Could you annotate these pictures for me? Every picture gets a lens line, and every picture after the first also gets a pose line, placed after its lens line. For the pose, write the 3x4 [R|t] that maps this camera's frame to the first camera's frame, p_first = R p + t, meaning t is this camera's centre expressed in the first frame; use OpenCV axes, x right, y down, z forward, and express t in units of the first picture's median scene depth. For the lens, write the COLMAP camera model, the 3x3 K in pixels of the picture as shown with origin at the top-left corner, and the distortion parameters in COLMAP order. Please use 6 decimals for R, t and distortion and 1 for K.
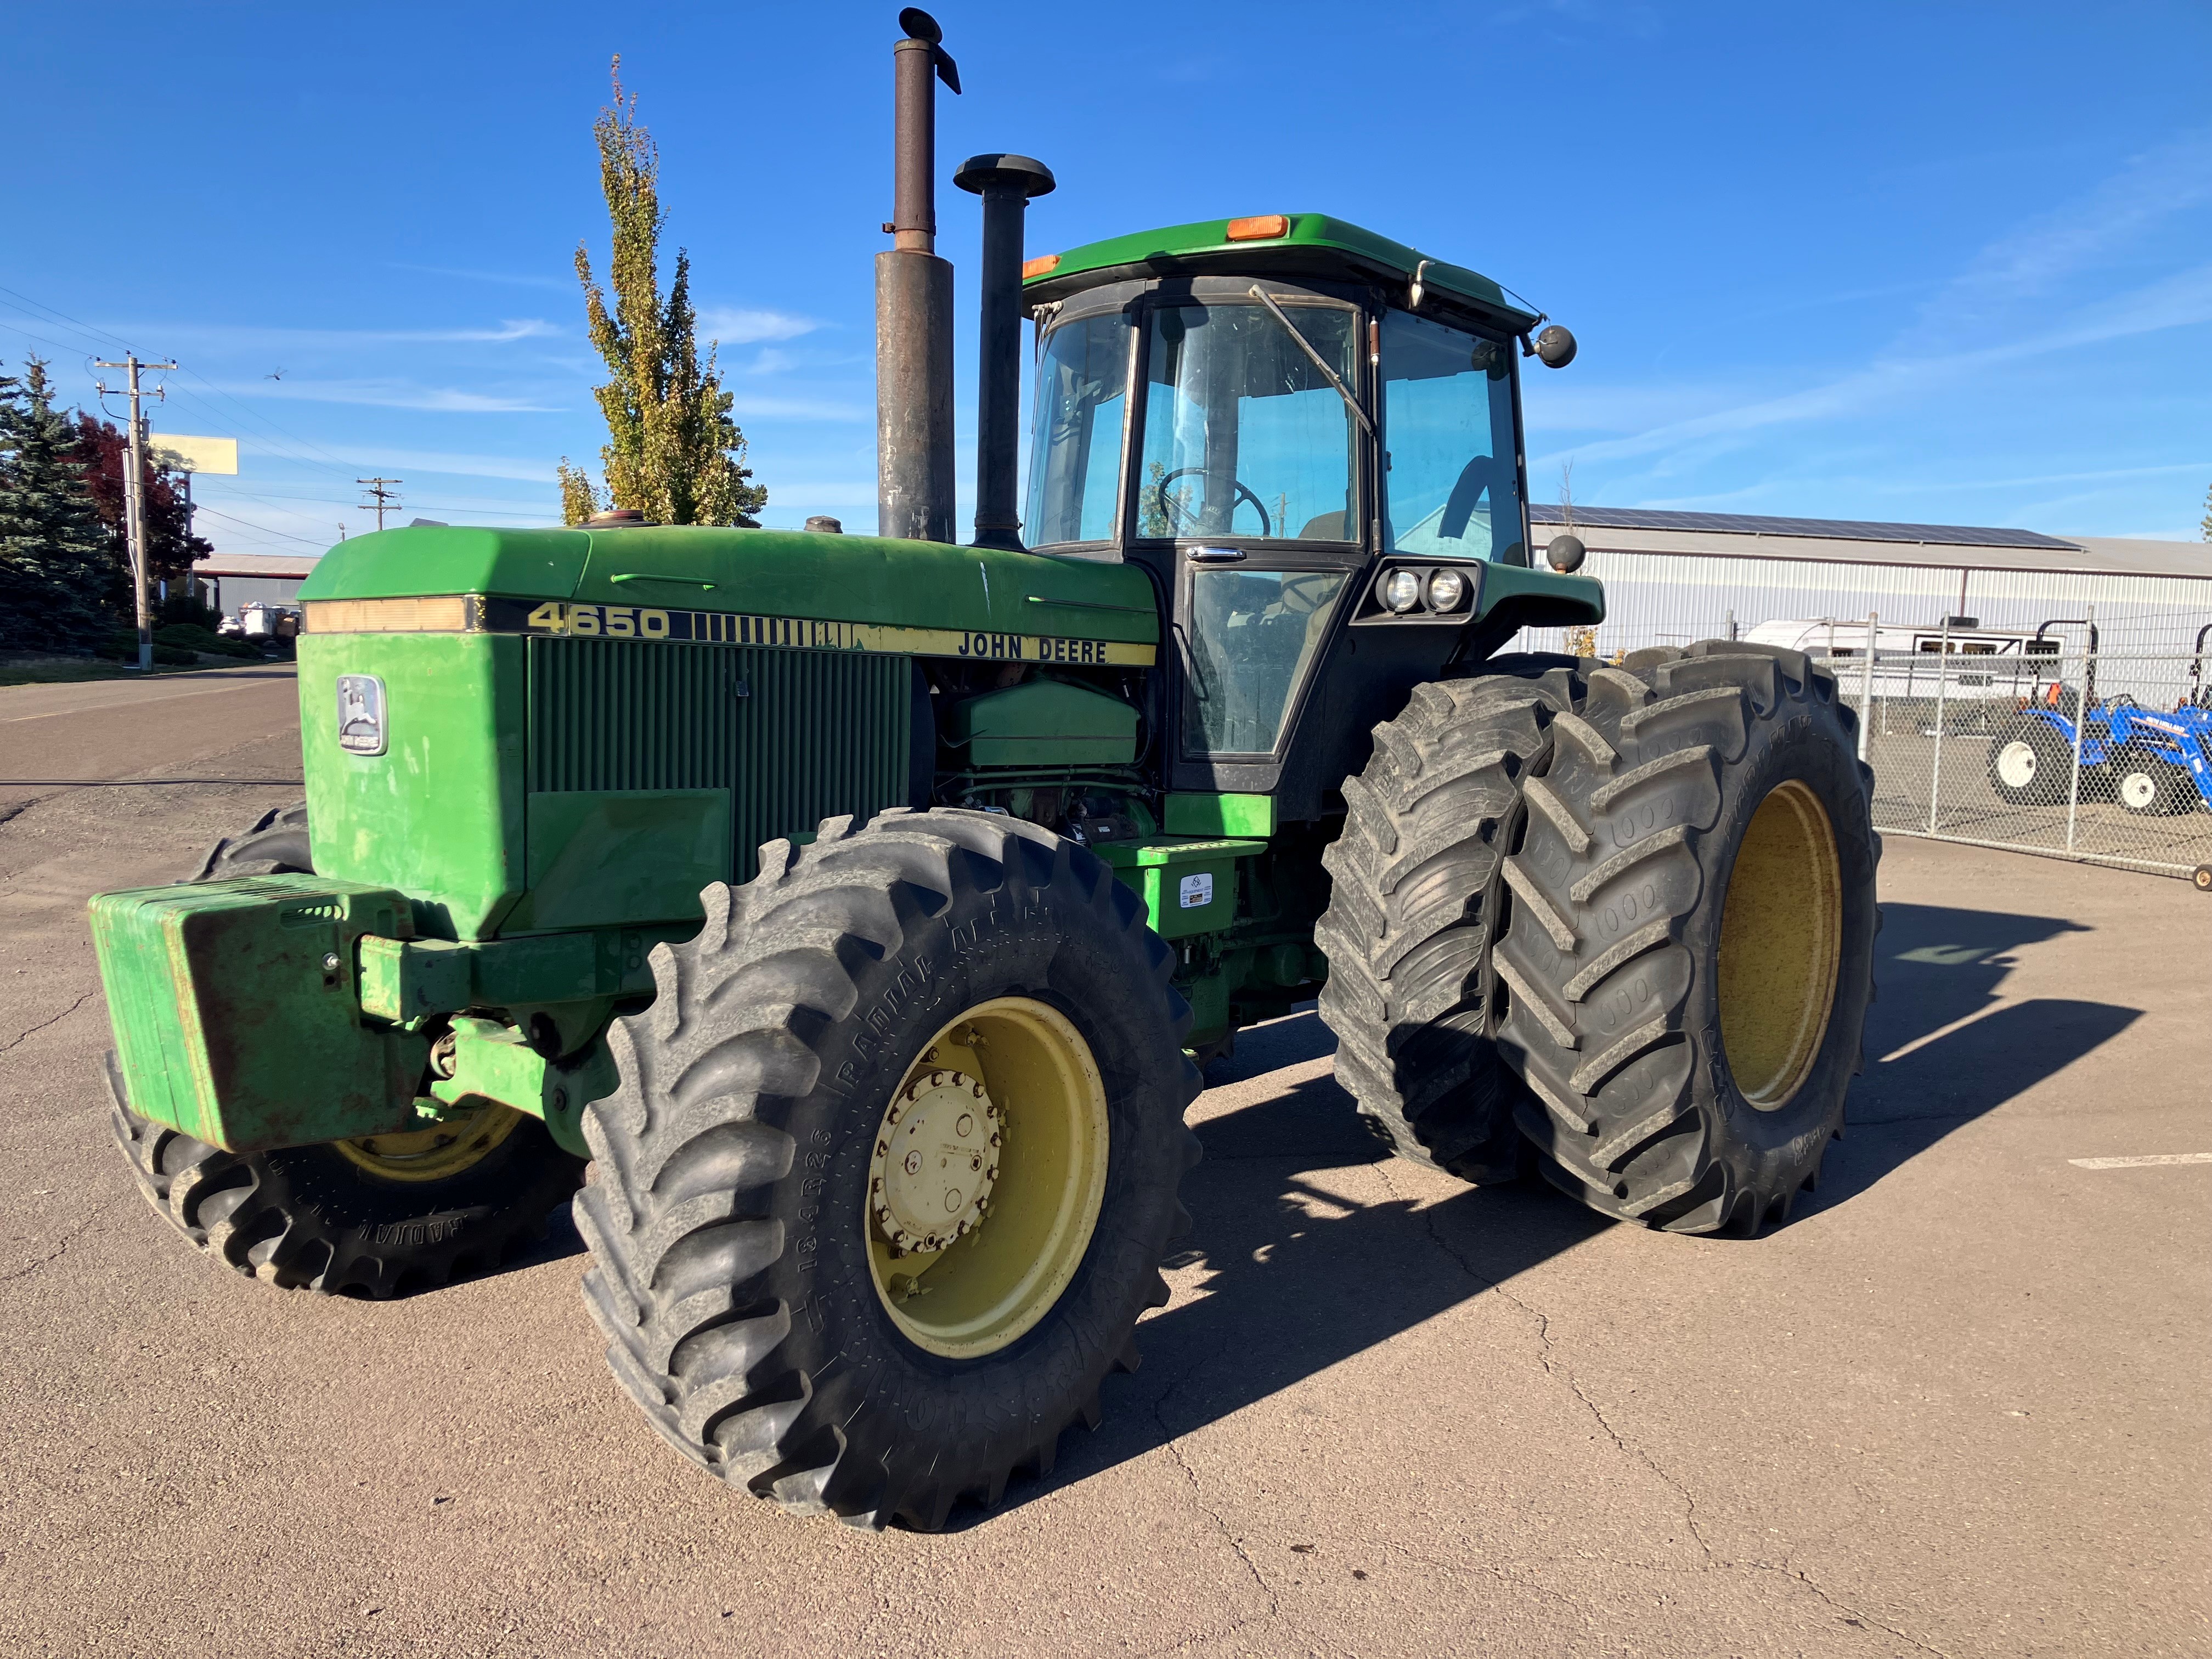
lens RADIAL K [[1783.9, 0, 1112.3], [0, 1783.9, 794.1], [0, 0, 1]] dist [0.014084, 0.000324]
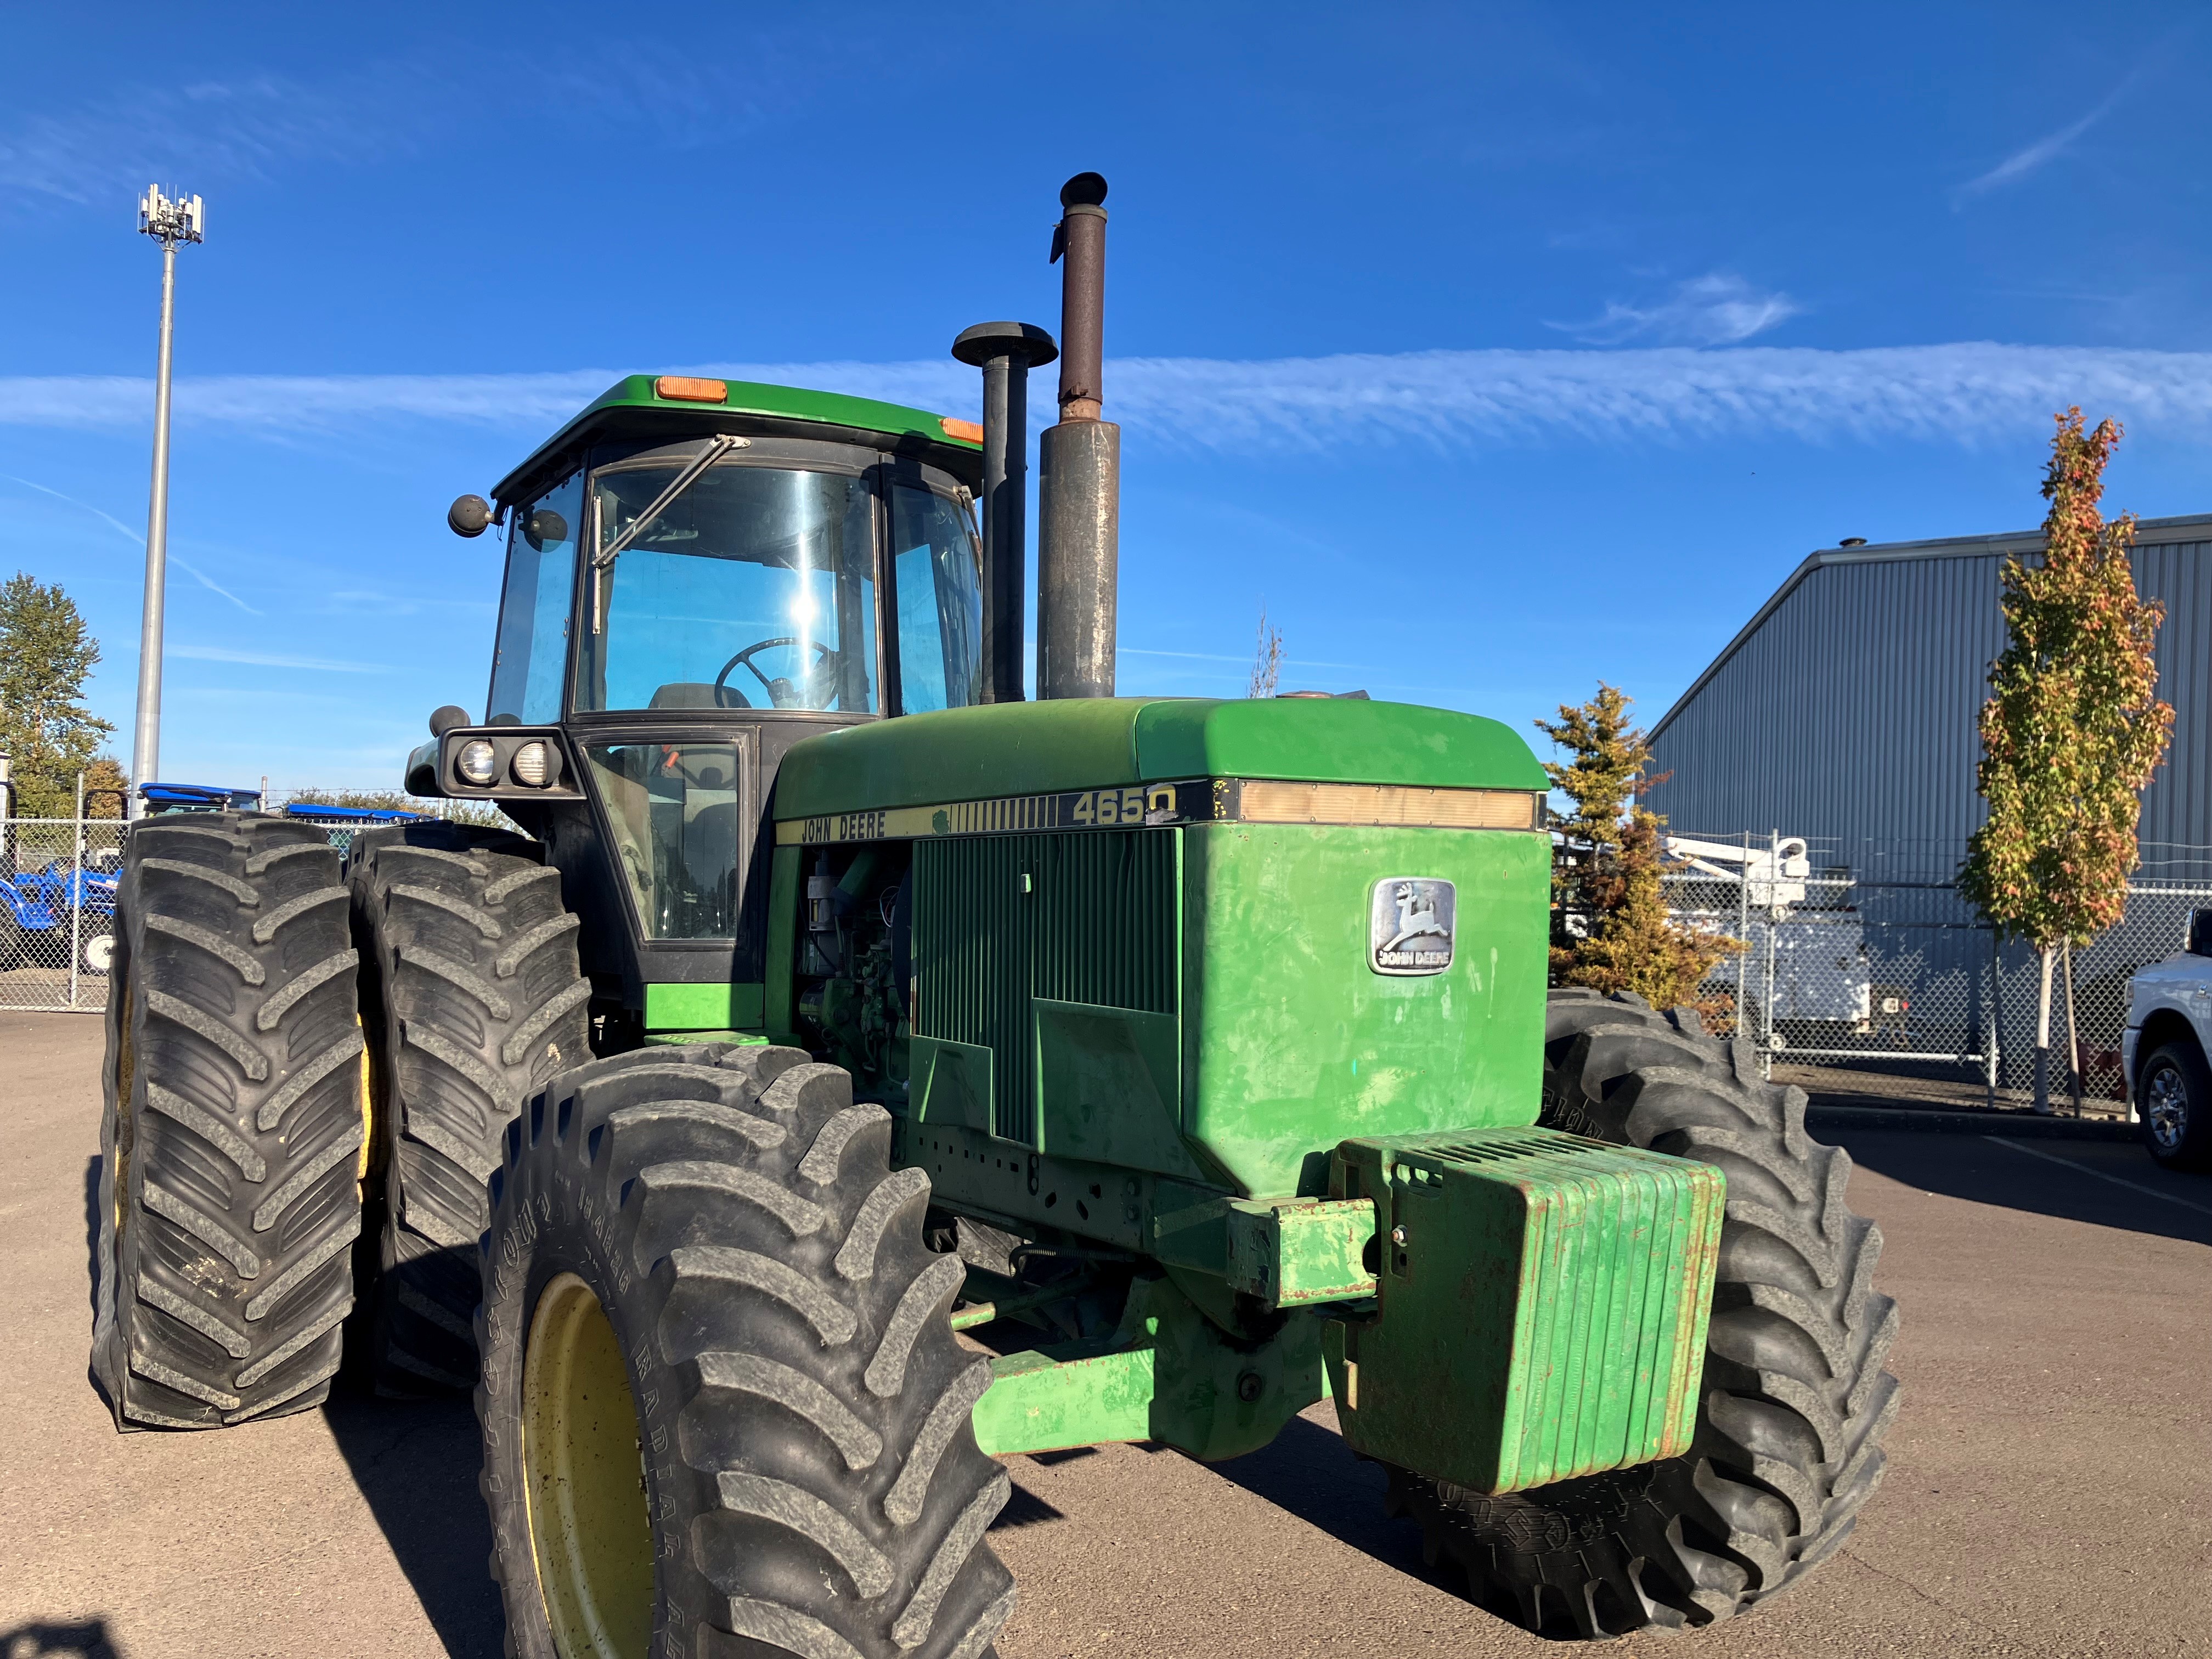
lens RADIAL K [[1790.8, 0, 1039.2], [0, 1790.8, 795.5], [0, 0, 1]] dist [0.129686, -0.330820]
pose [[0.346144, 0.030271, 0.937693, -1.019541], [0.049978, 0.997465, -0.050649, -0.057530], [-0.936849, 0.064396, 0.343754, 0.707447]]
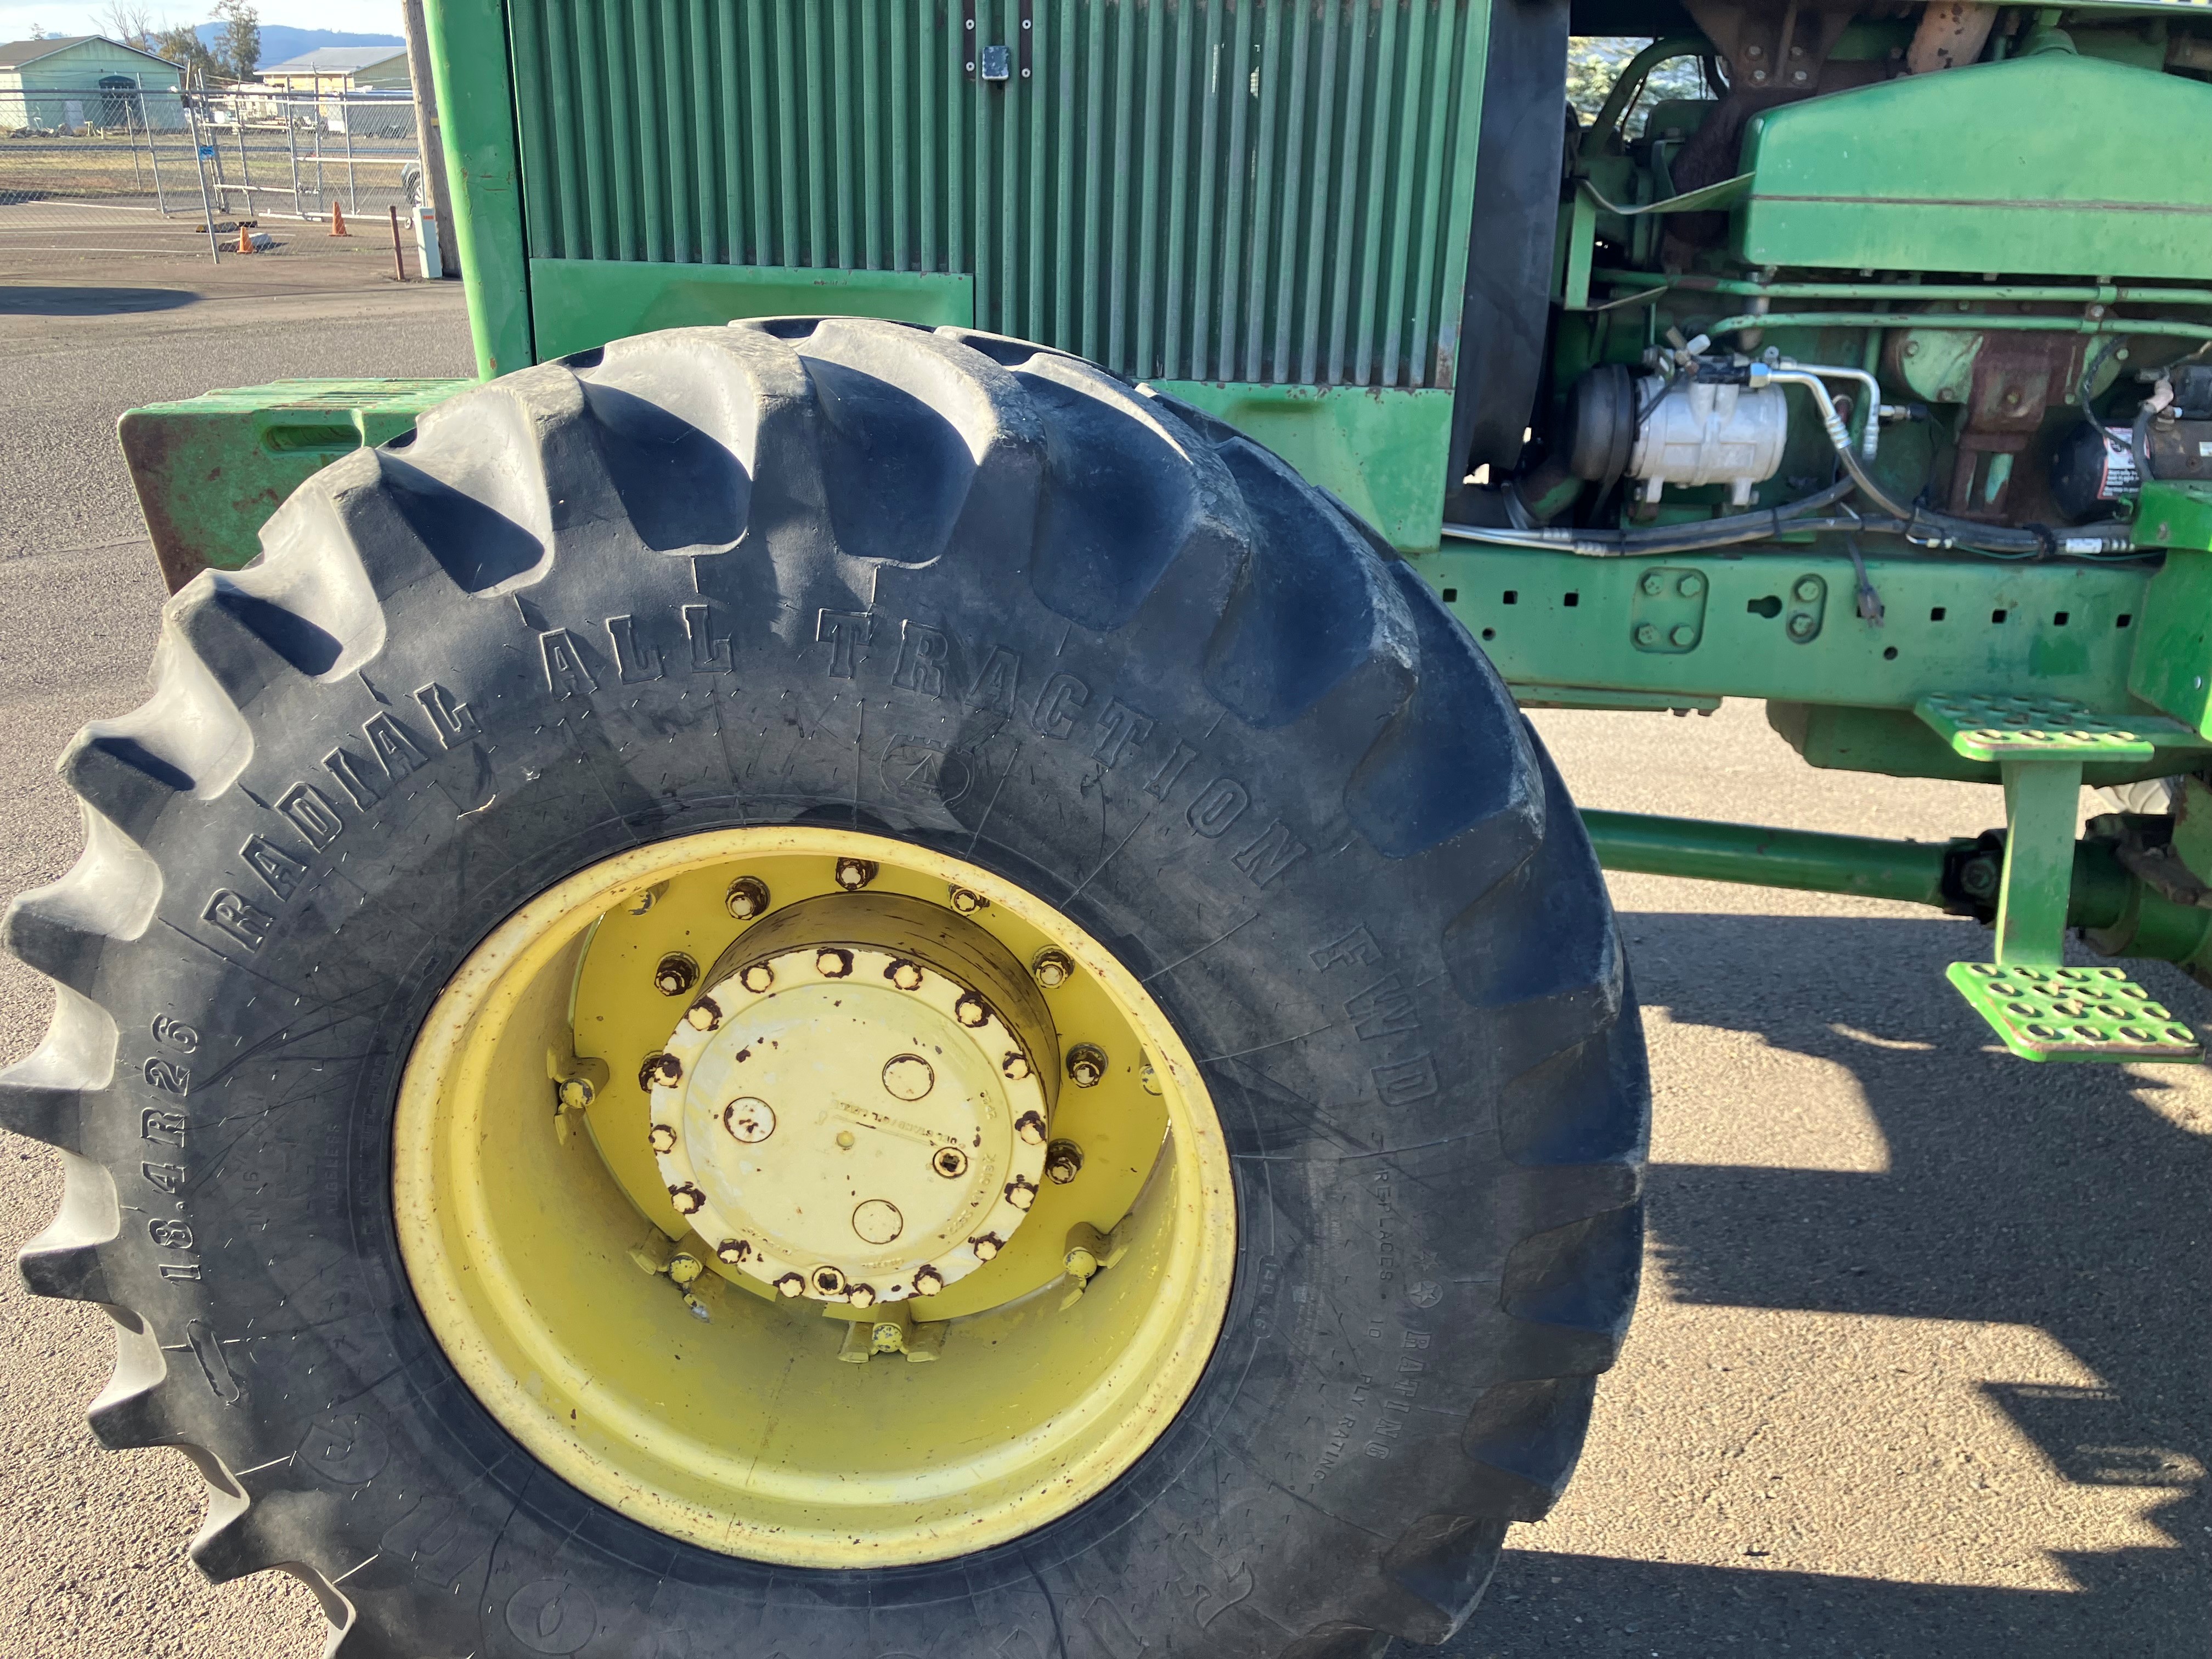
lens RADIAL K [[1832.5, 0, 1106.1], [0, 1832.5, 847.4], [0, 0, 1]] dist [0.012534, 0.005377]
pose [[0.593545, 0.268015, -0.758863, 0.213781], [-0.056752, 0.954511, 0.292726, -0.002727], [0.802798, -0.130679, 0.581755, 0.612741]]
